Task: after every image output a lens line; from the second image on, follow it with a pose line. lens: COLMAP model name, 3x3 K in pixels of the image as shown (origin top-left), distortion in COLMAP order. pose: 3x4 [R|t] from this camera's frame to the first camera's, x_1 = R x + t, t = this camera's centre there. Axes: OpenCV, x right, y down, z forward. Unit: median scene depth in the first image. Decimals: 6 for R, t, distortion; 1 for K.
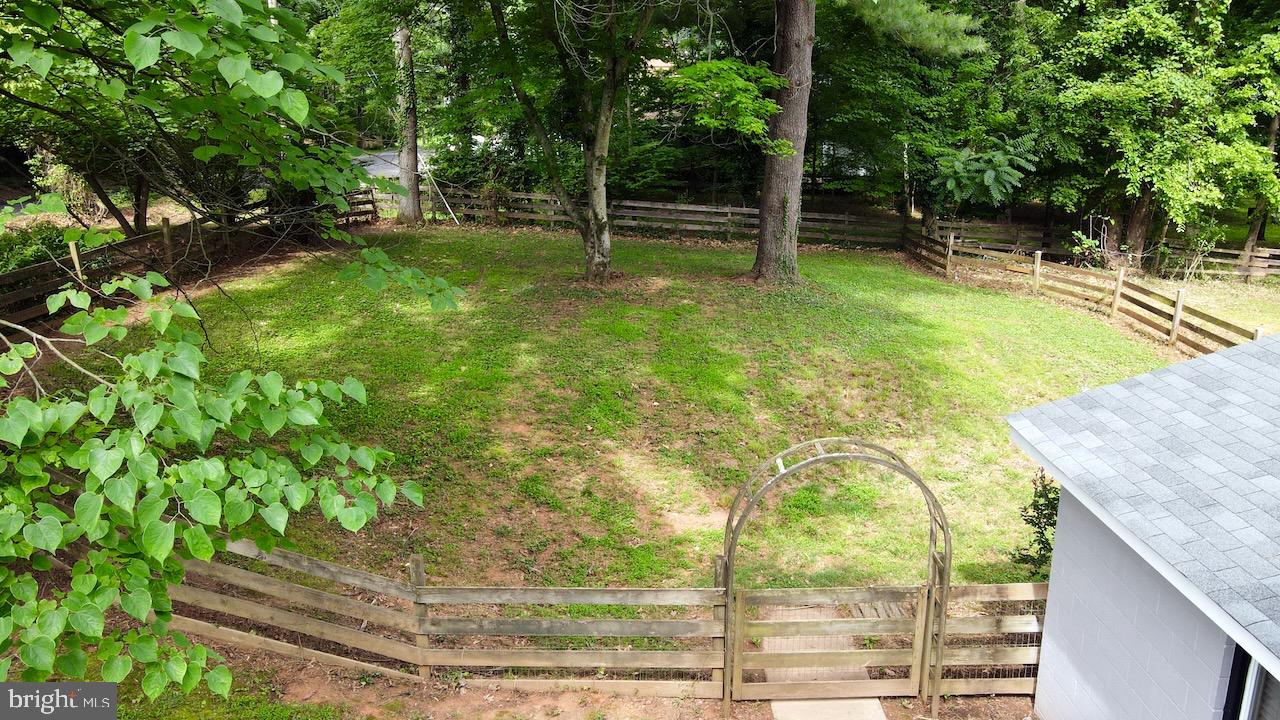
lens RADIAL K [[965.2, 0, 647.8], [0, 965.2, 364.3], [0, 0, 1]] dist [0.008462, 0.012750]
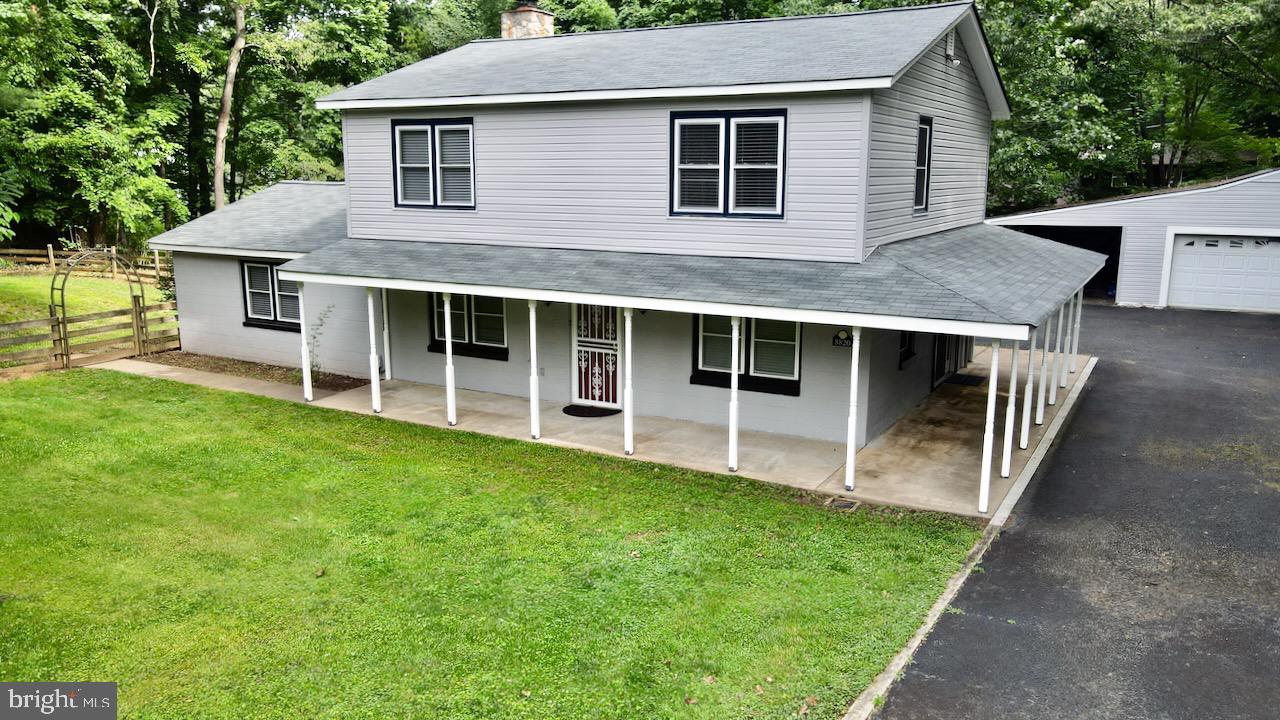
lens RADIAL K [[965.2, 0, 647.4], [0, 965.2, 373.2], [0, 0, 1]] dist [0.008462, 0.012750]
pose [[0.503362, -0.177077, 0.845736, -0.376121], [0.229626, 0.970995, 0.066636, 0.163456], [-0.833006, 0.160661, 0.529424, -0.454493]]
